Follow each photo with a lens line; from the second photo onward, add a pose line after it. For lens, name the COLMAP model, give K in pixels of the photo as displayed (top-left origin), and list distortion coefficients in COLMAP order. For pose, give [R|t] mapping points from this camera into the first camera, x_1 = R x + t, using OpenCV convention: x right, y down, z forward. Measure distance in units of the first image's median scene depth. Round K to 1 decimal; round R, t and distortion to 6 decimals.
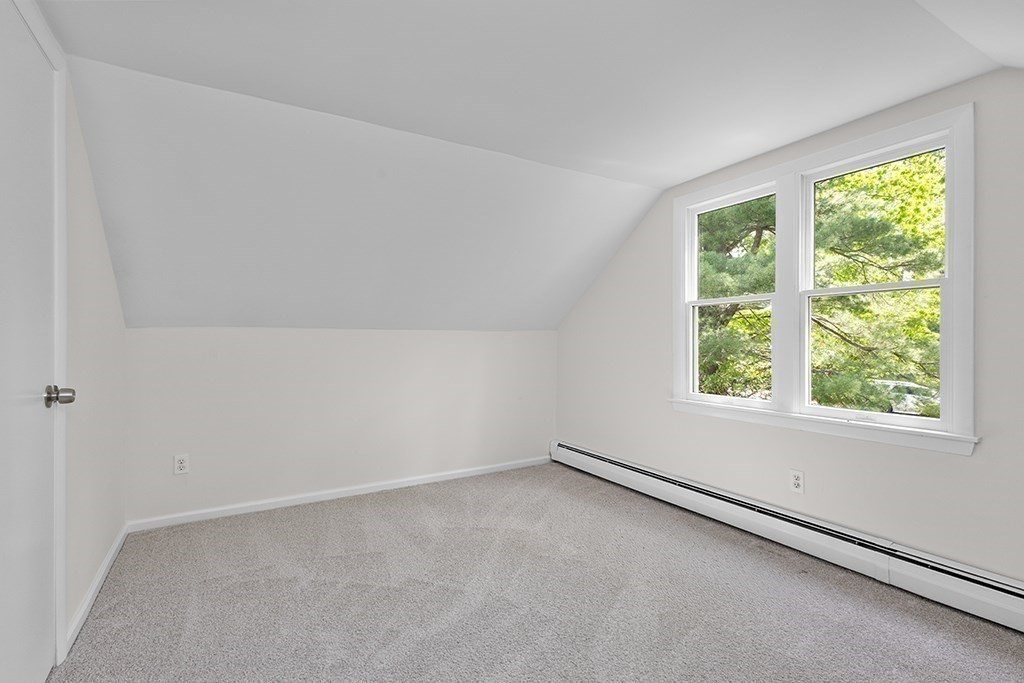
lens RADIAL K [[470.1, 0, 514.2], [0, 470.1, 342.7], [0, 0, 1]] dist [0.011261, -0.003292]
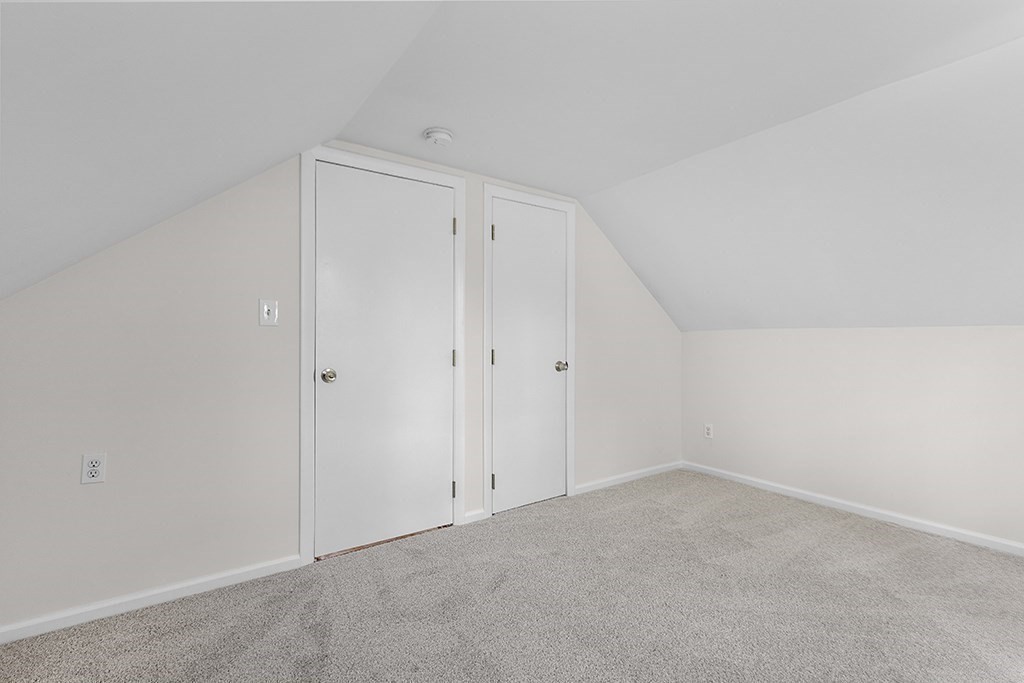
lens RADIAL K [[470.1, 0, 514.6], [0, 470.1, 339.8], [0, 0, 1]] dist [0.011261, -0.003292]
pose [[0.070141, 0.003374, -0.997531, 0.613224], [-0.002103, 0.999993, 0.003235, -0.010216], [0.997535, 0.001871, 0.070148, 0.343003]]
